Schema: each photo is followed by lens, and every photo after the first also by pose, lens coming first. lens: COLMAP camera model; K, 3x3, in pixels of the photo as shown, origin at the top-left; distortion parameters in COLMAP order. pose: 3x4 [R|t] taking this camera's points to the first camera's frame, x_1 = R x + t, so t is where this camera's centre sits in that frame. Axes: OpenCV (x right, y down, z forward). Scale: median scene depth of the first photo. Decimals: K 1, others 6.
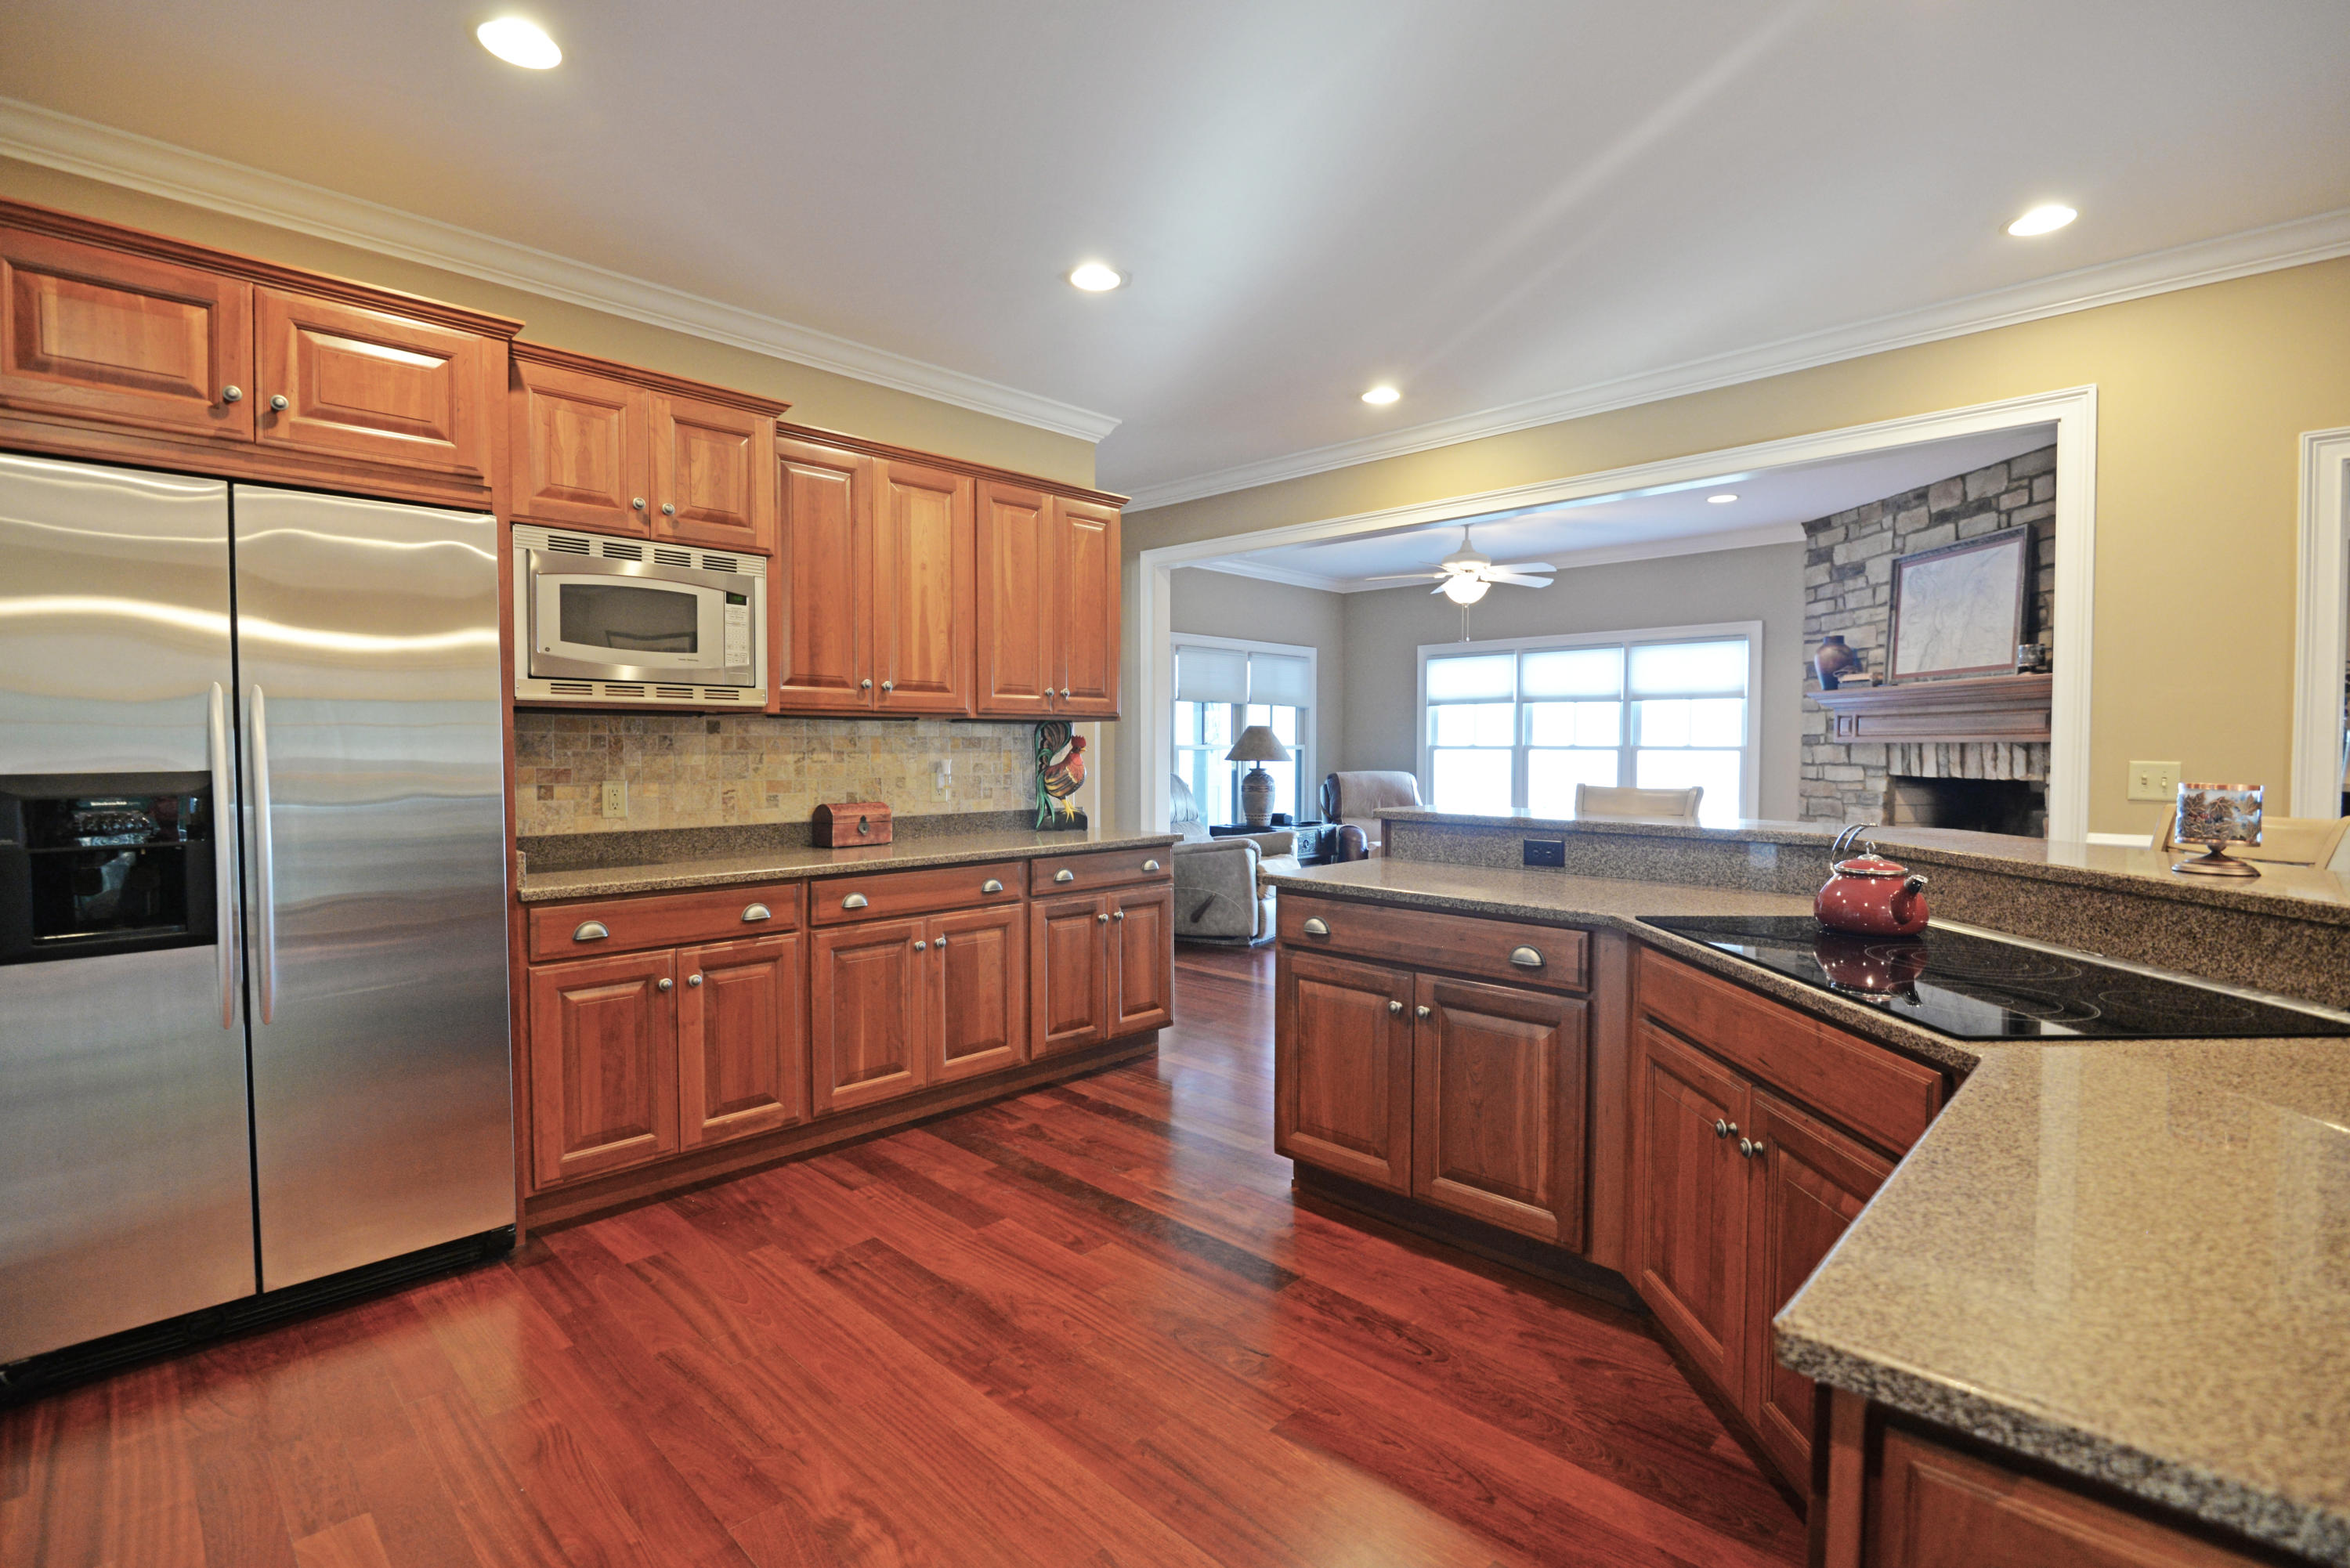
lens RADIAL K [[1077.8, 0, 1191.3], [0, 1077.8, 782.6], [0, 0, 1]] dist [-0.006111, -0.006860]
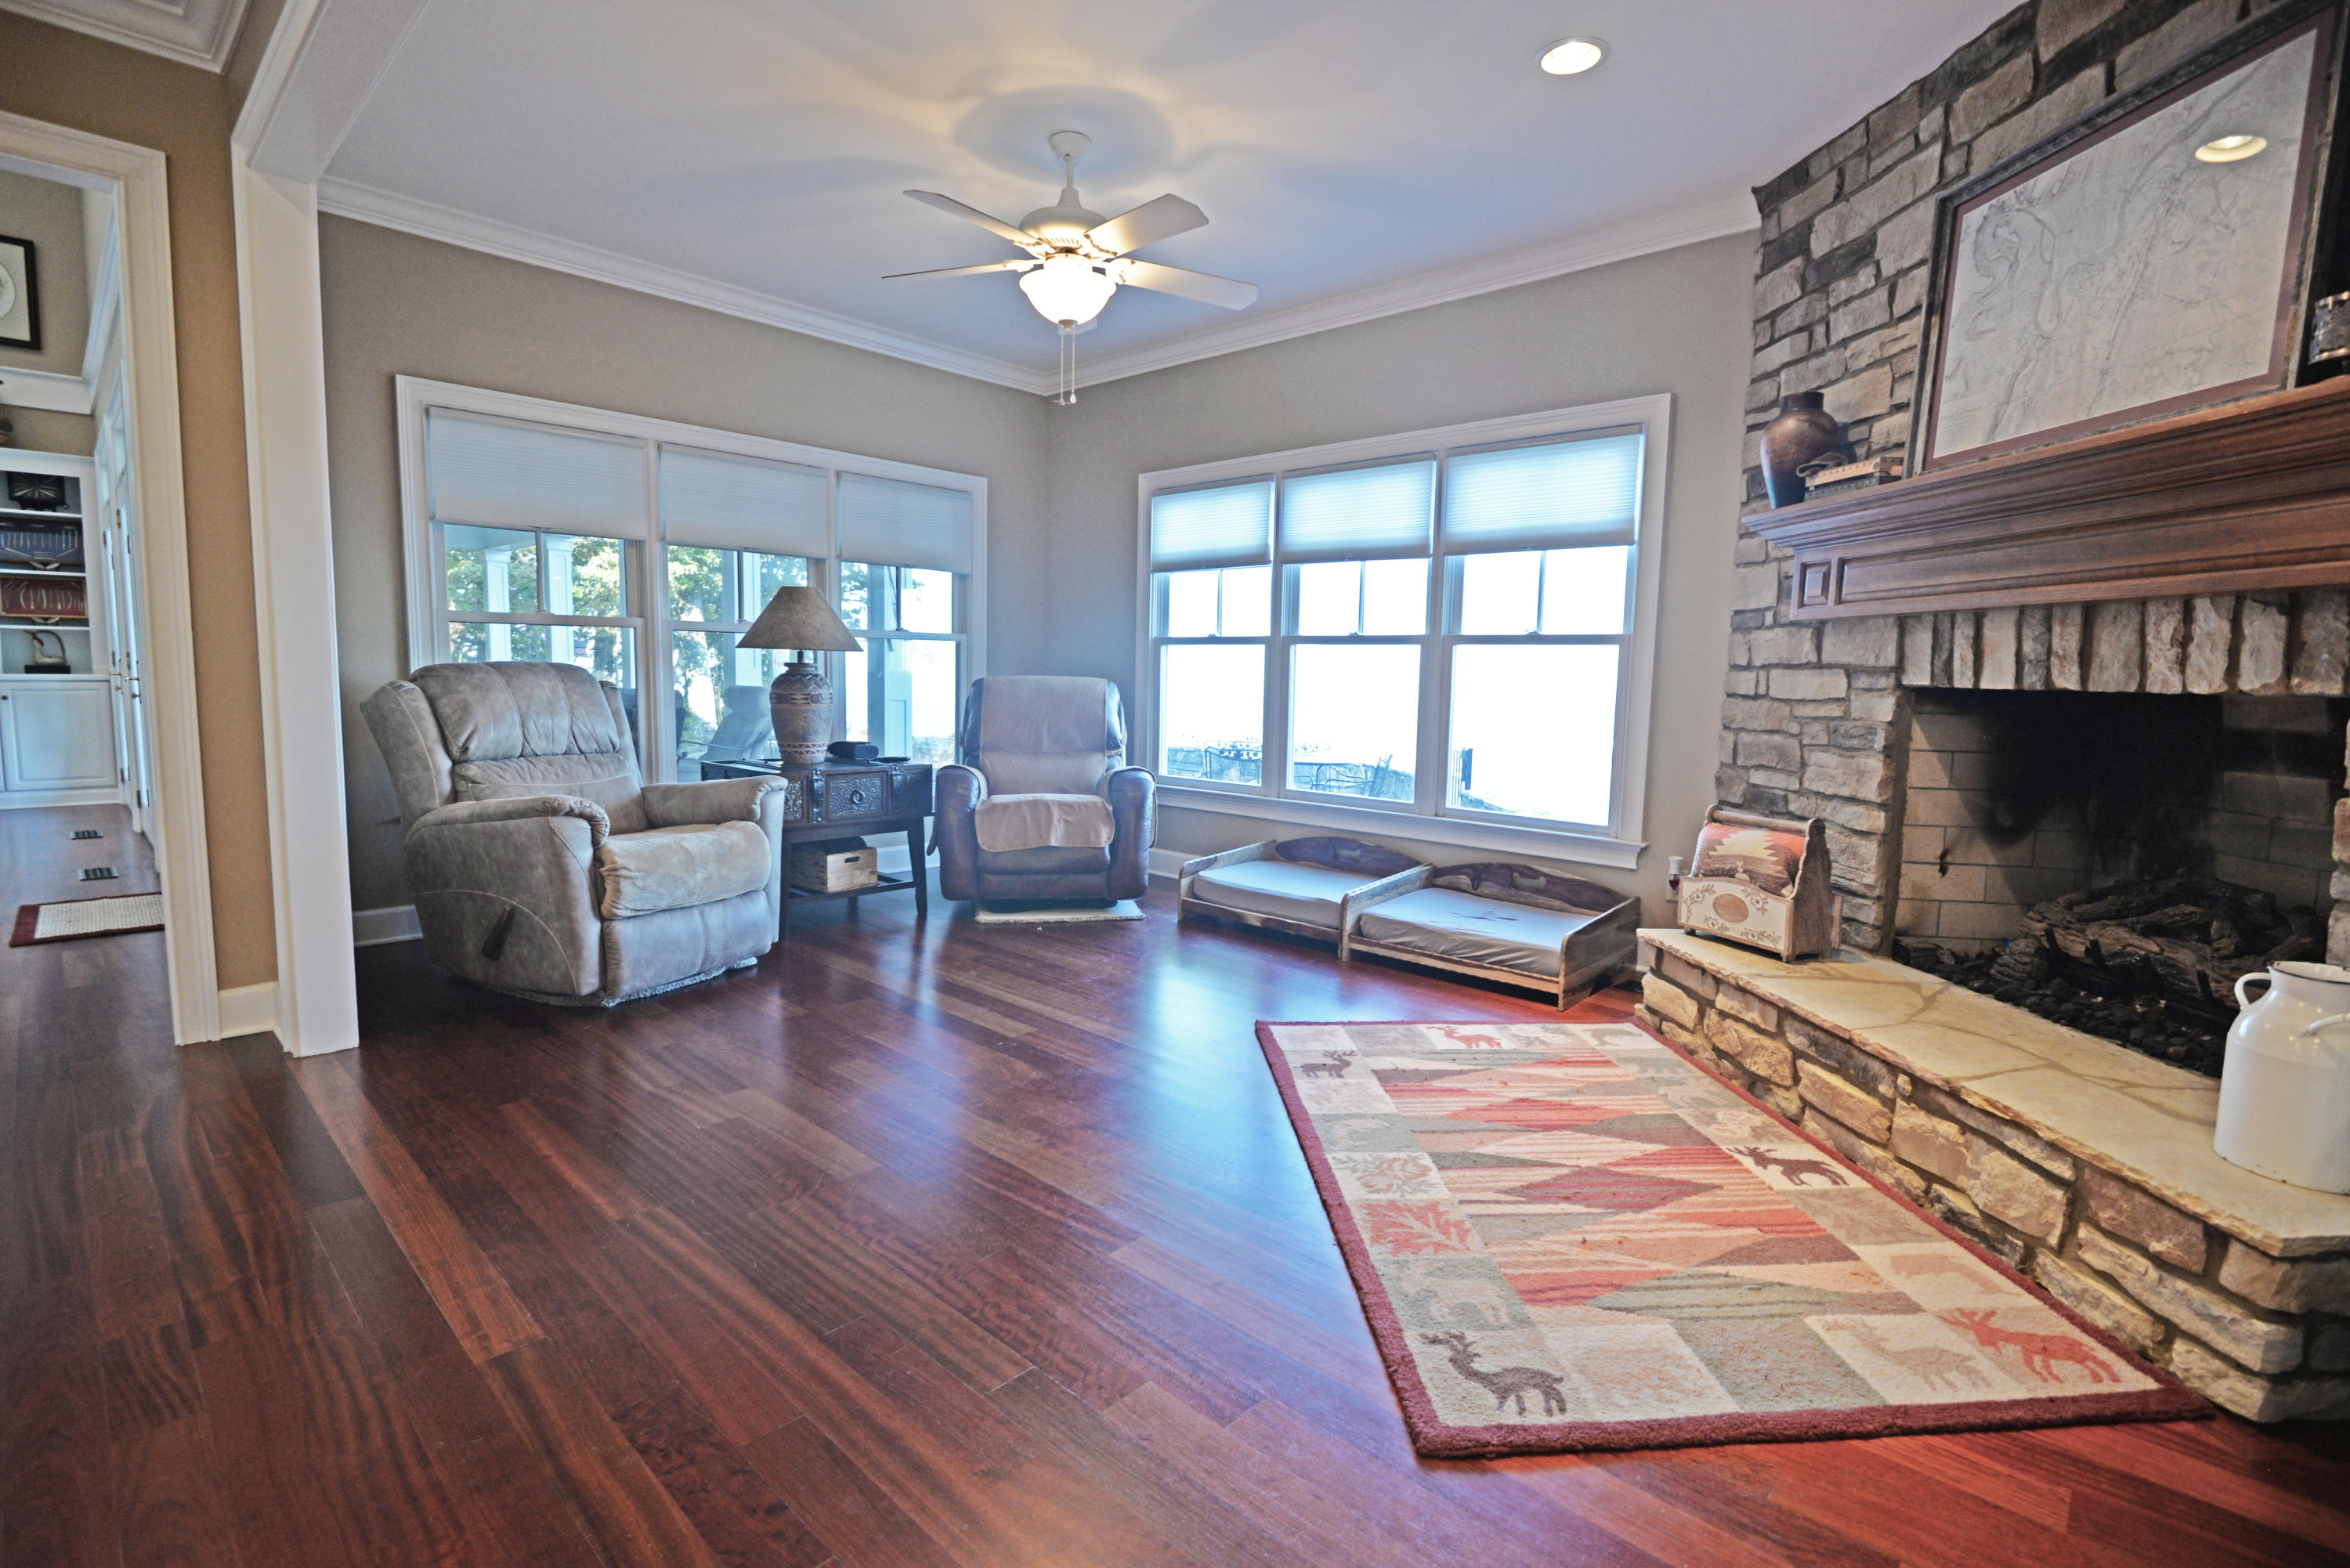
lens RADIAL K [[1077.8, 0, 1187.6], [0, 1077.8, 783.0], [0, 0, 1]] dist [-0.006111, -0.006860]
pose [[0.999667, 0.018094, 0.018394, 0.354033], [-0.019331, 0.997396, 0.069476, 0.009185], [-0.017089, -0.069808, 0.997414, 0.572716]]
